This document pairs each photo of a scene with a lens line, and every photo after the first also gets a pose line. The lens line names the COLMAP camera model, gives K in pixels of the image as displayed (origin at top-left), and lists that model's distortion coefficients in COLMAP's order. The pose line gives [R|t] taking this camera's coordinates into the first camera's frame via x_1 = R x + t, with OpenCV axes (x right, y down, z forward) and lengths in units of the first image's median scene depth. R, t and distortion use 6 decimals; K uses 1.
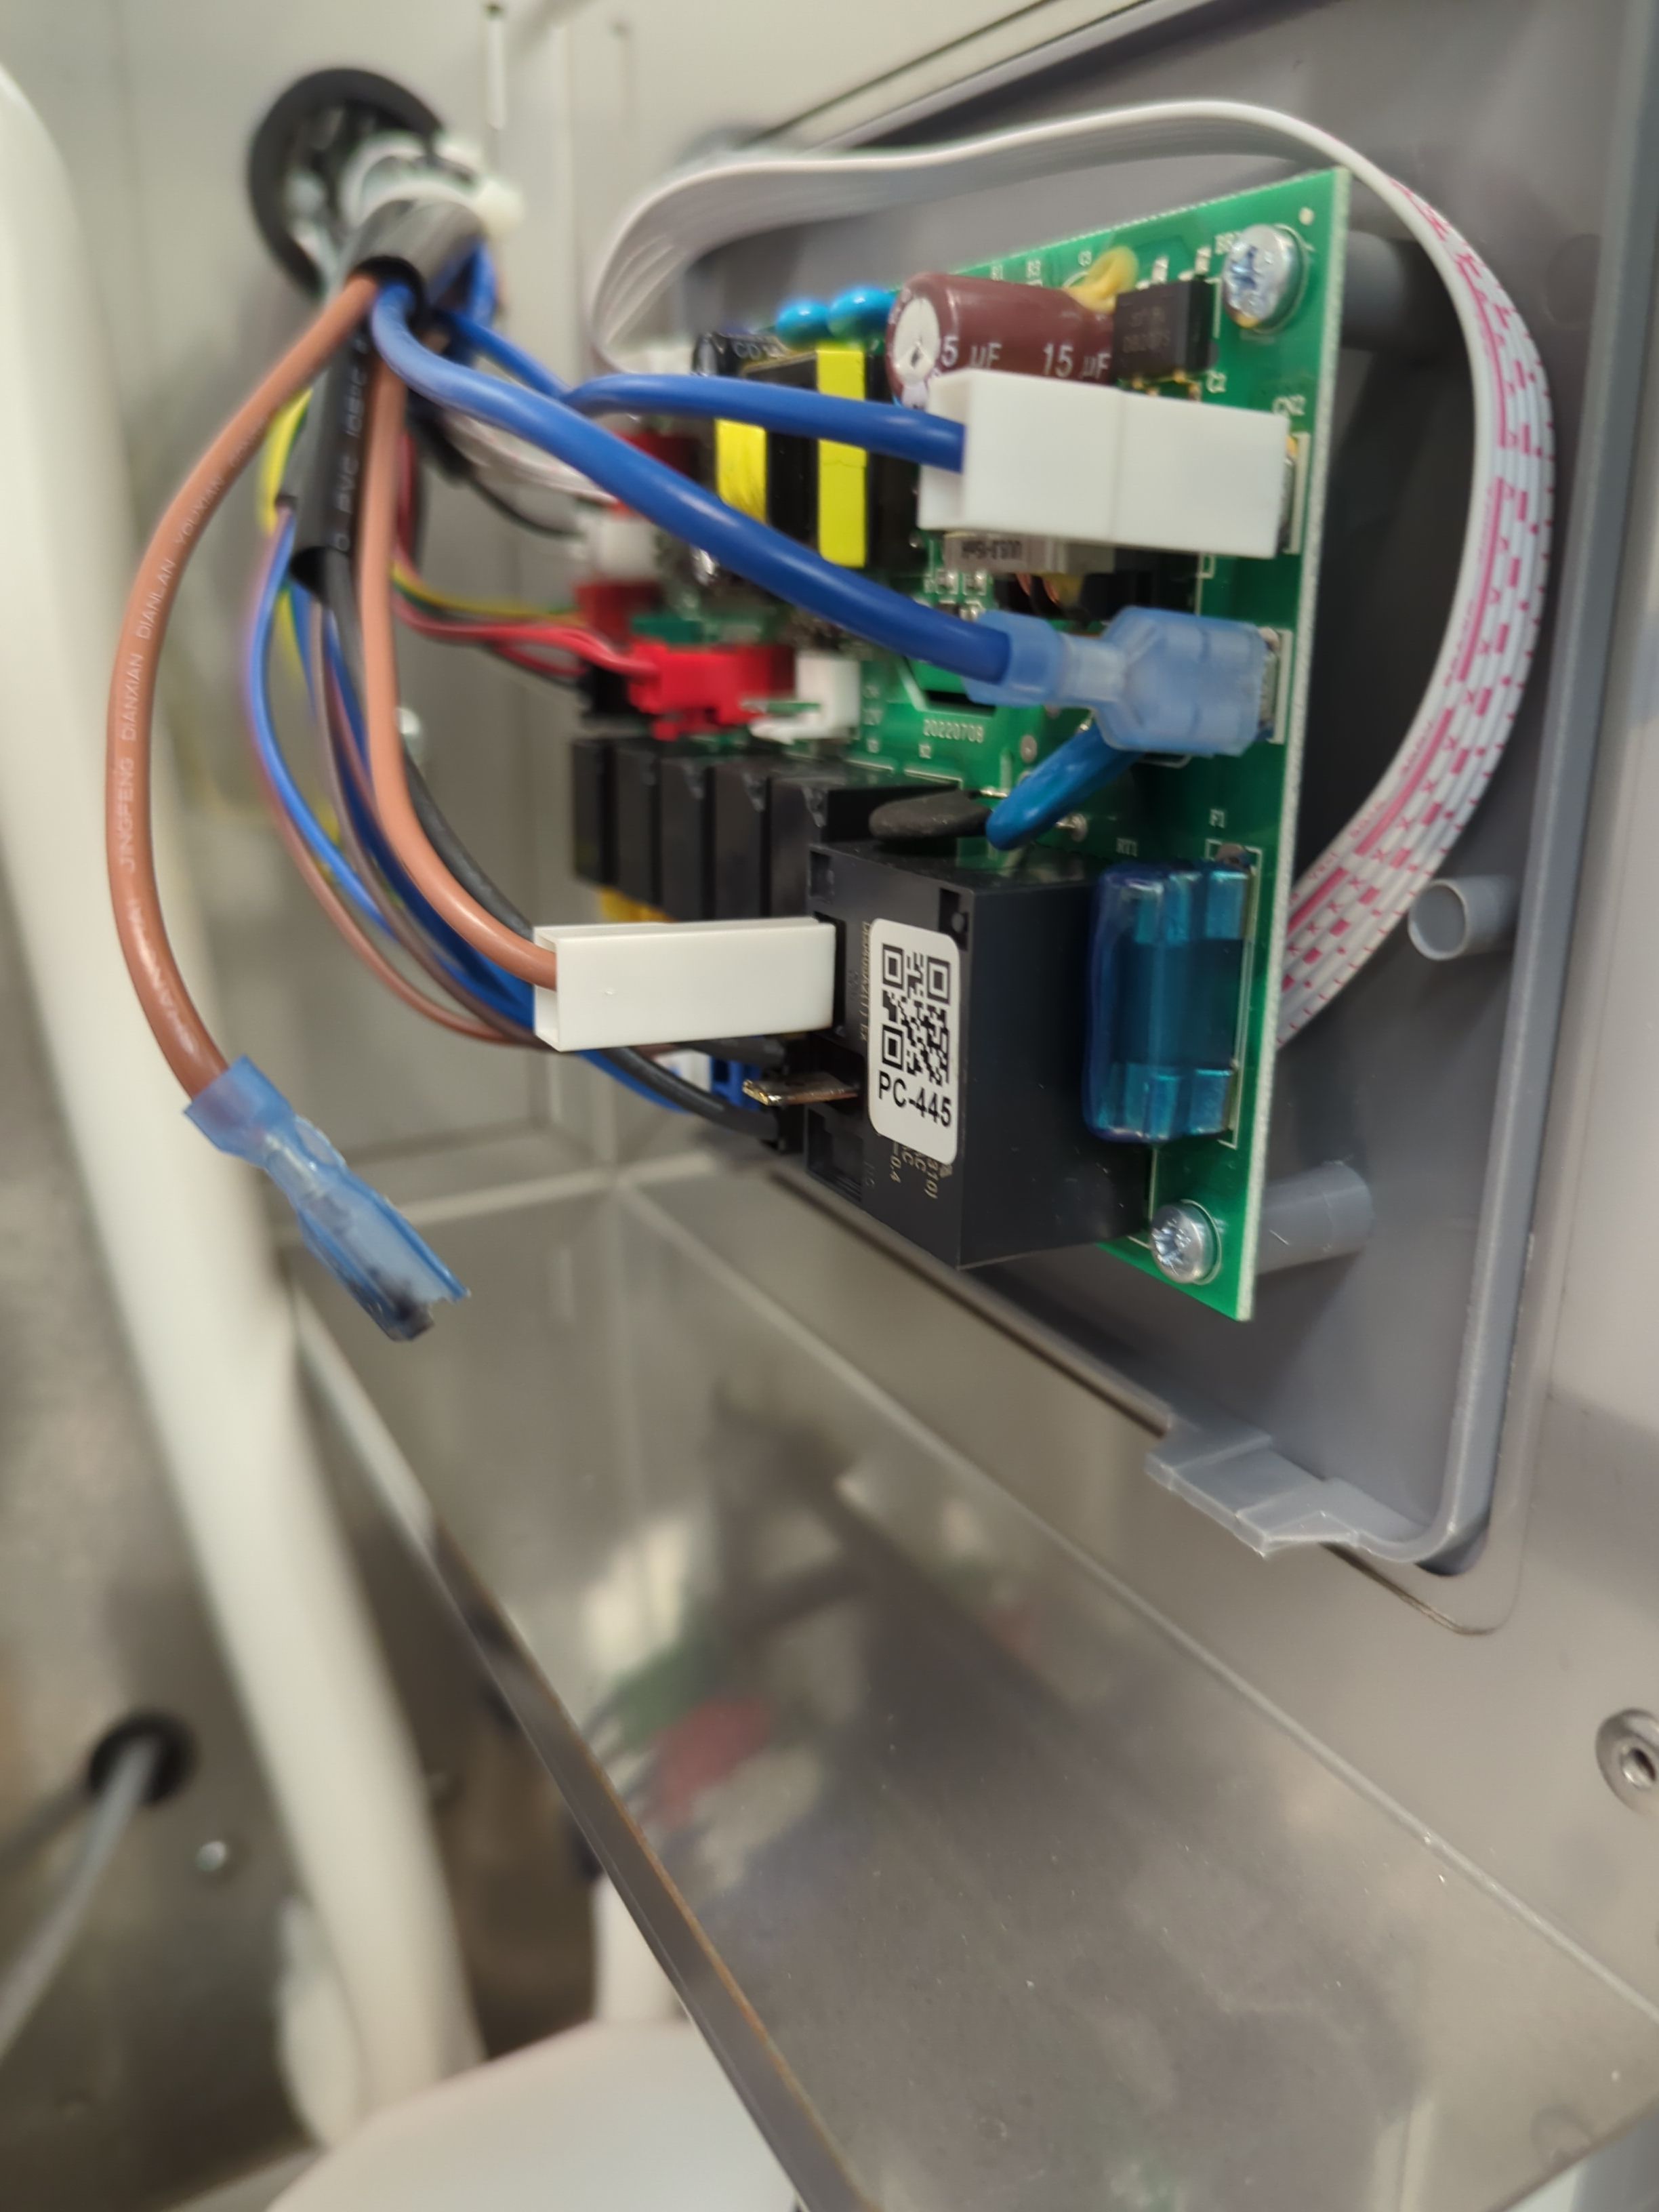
lens RADIAL K [[1734.9, 0, 829.5], [0, 1734.9, 1106.0], [0, 0, 1]] dist [0.005462, -0.004131]
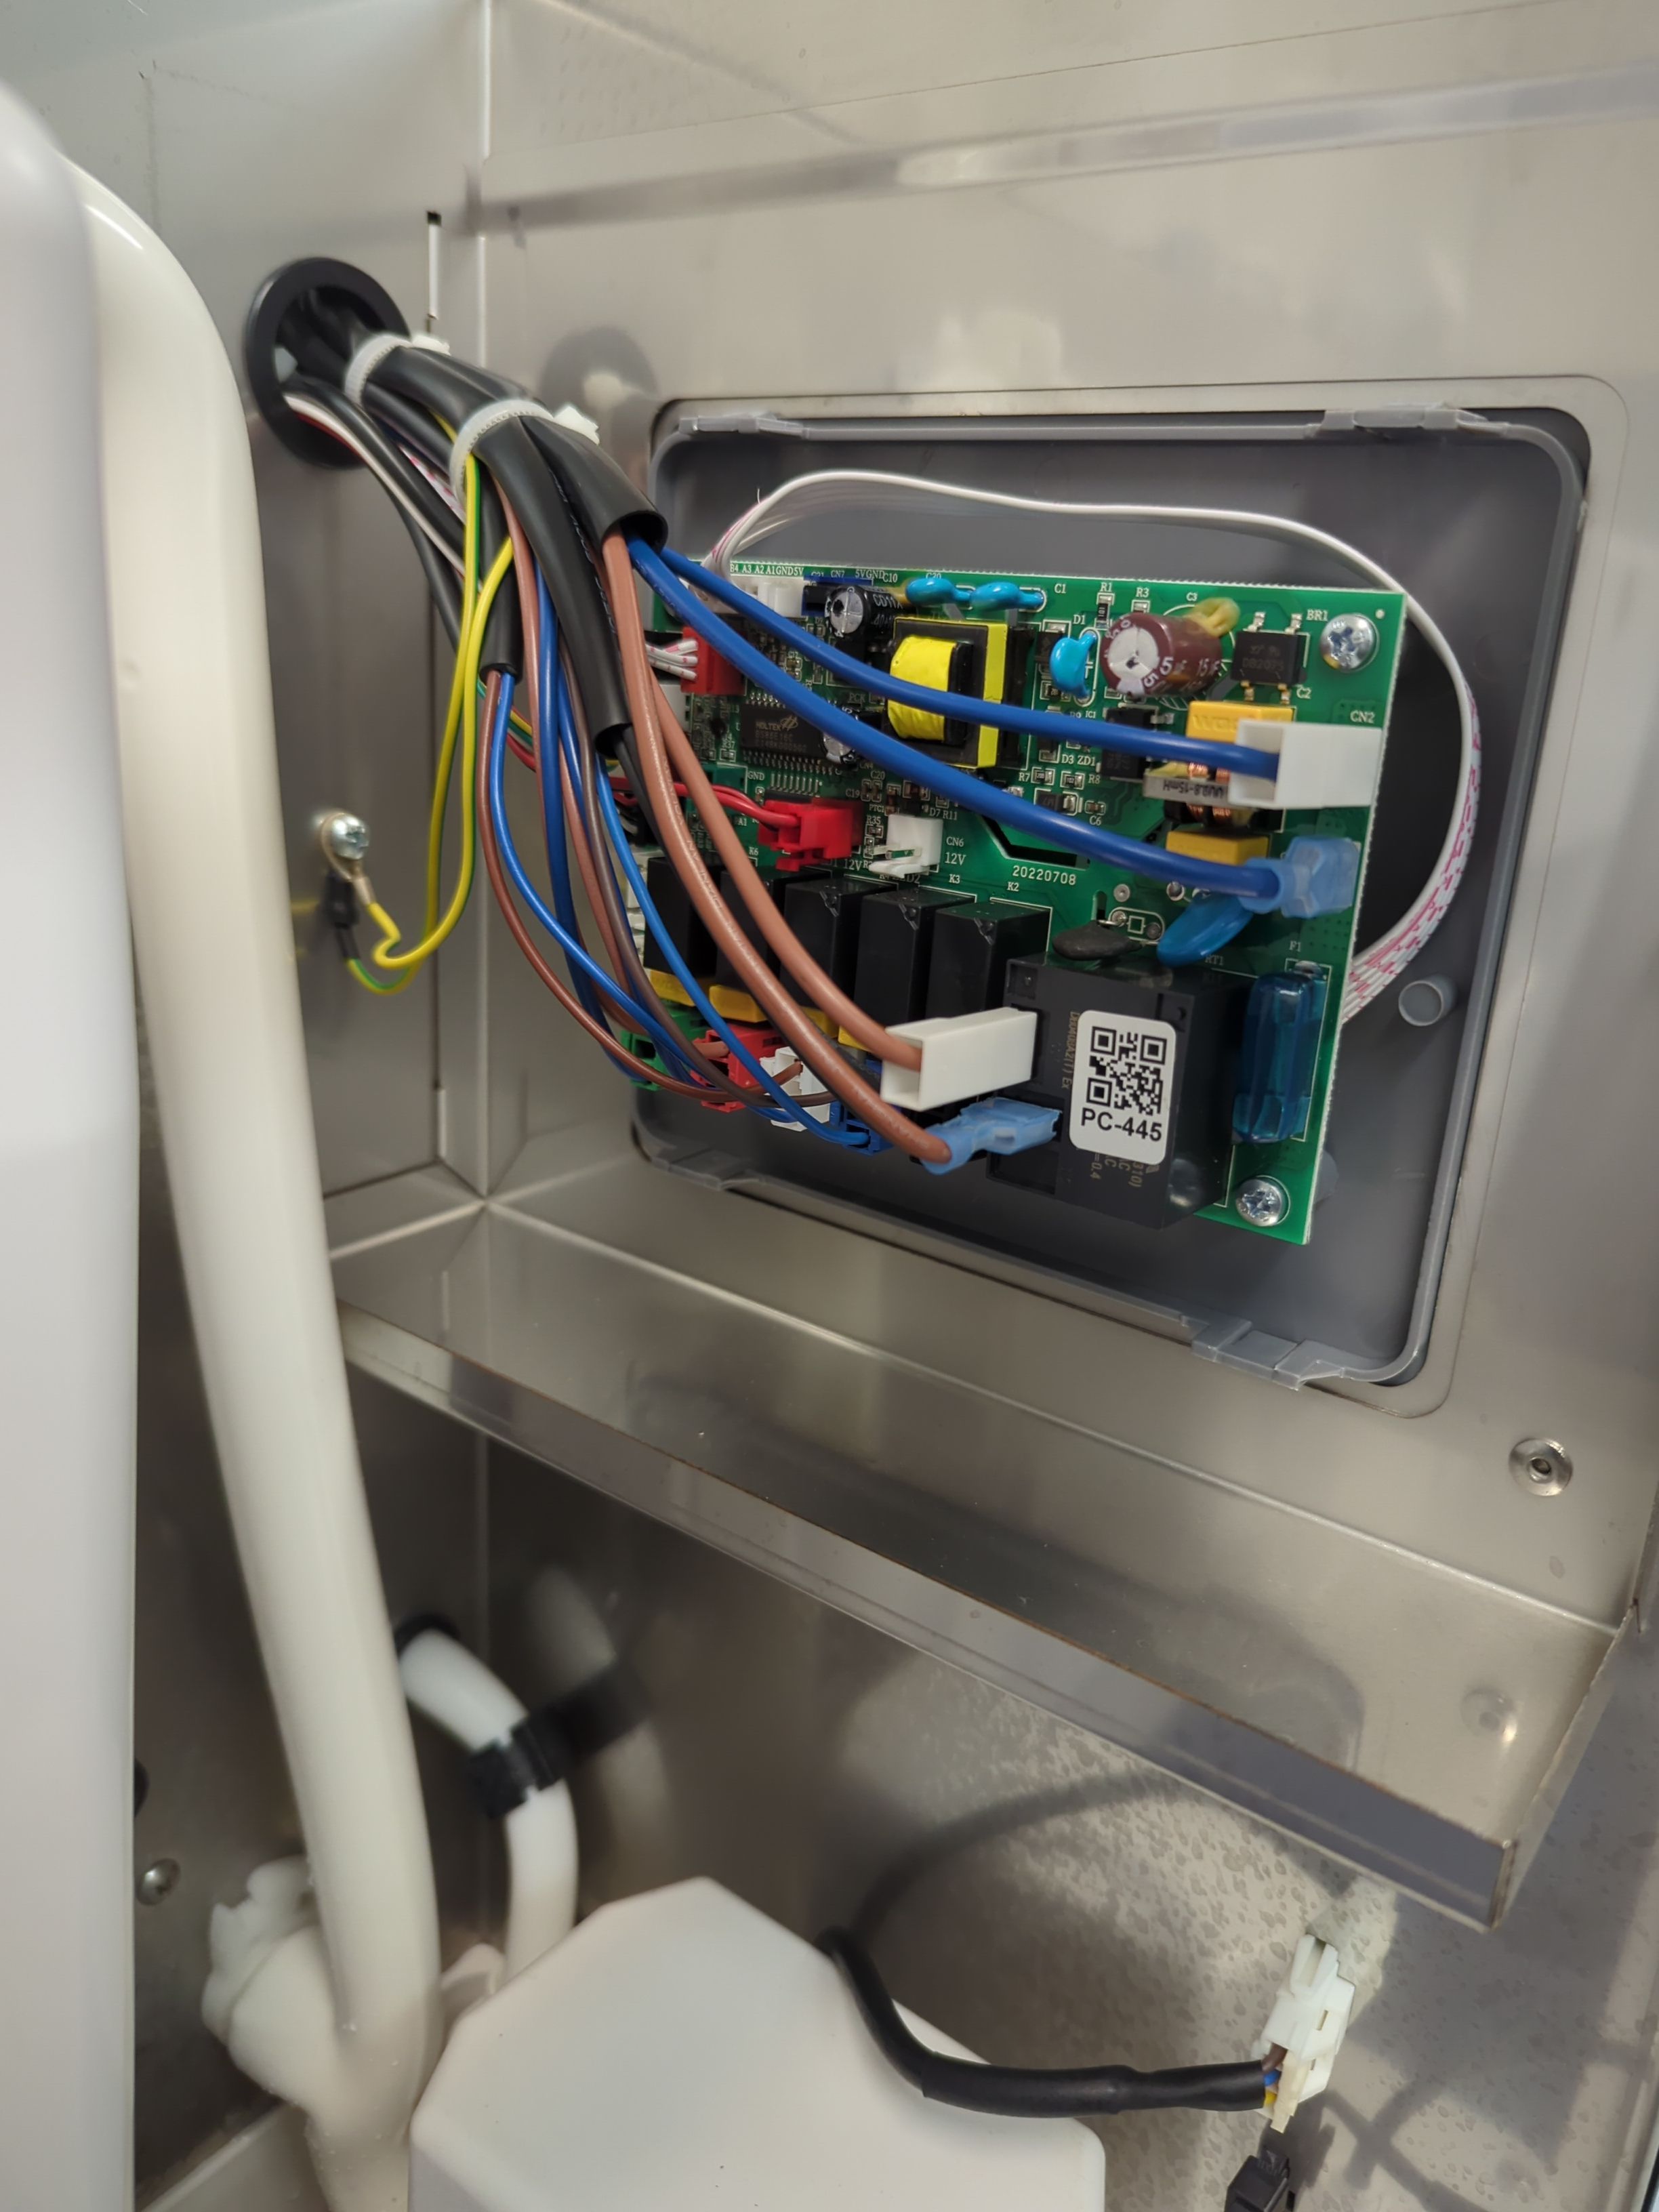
lens RADIAL K [[1637.0, 0, 829.5], [0, 1637.0, 1106.0], [0, 0, 1]] dist [-0.002331, -0.000716]
pose [[0.922719, -0.057311, 0.381188, -0.764631], [0.057274, 0.998293, 0.011451, -0.053372], [-0.381194, 0.011266, 0.924427, -0.270612]]
